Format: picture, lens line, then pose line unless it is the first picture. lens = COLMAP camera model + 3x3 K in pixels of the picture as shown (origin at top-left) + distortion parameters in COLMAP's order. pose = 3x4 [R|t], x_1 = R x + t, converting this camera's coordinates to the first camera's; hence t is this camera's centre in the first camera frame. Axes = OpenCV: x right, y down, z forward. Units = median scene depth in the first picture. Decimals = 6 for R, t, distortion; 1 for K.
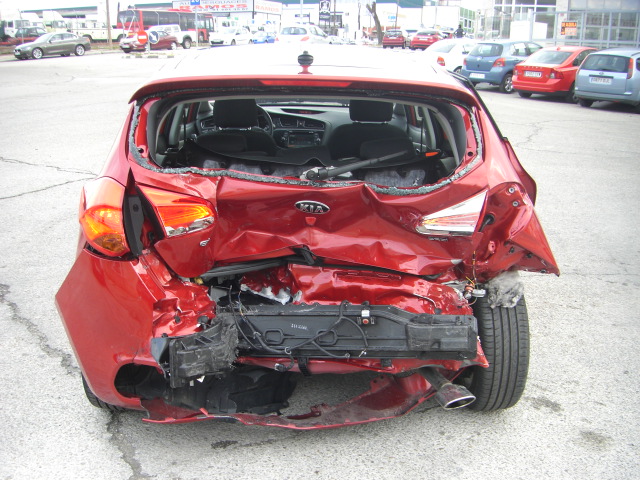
lens RADIAL K [[717.3, 0, 303.9], [0, 717.3, 304.7], [0, 0, 1]] dist [-0.175211, 0.049859]
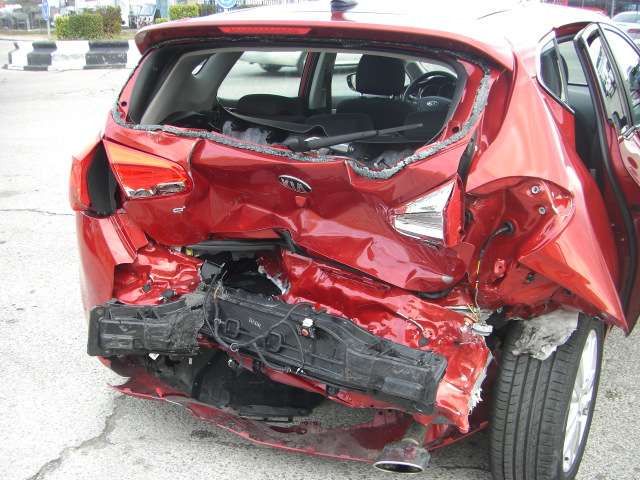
lens RADIAL K [[717.3, 0, 303.9], [0, 717.3, 304.7], [0, 0, 1]] dist [-0.175211, 0.049859]
pose [[0.838356, 0.191569, -0.510353, 0.455991], [-0.179177, 0.981036, 0.073914, -0.061308], [0.514835, 0.029478, 0.856783, 0.297948]]
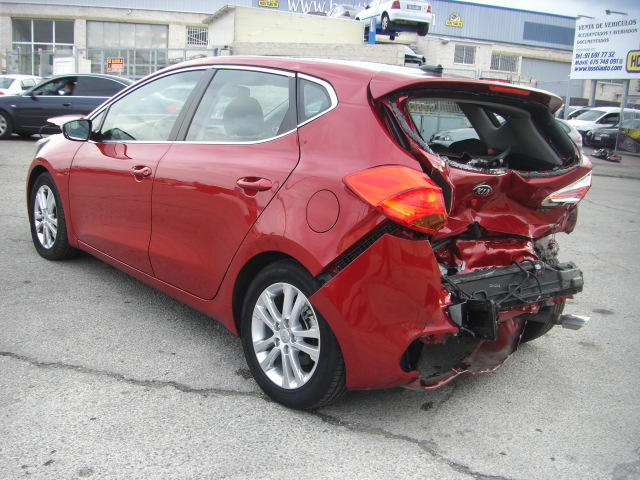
lens RADIAL K [[717.3, 0, 303.9], [0, 717.3, 304.7], [0, 0, 1]] dist [-0.175211, 0.049859]
pose [[0.773878, -0.136558, 0.618438, -0.991828], [0.169166, 0.985570, 0.005941, 0.000182], [-0.610325, 0.100021, 0.785811, 0.240914]]
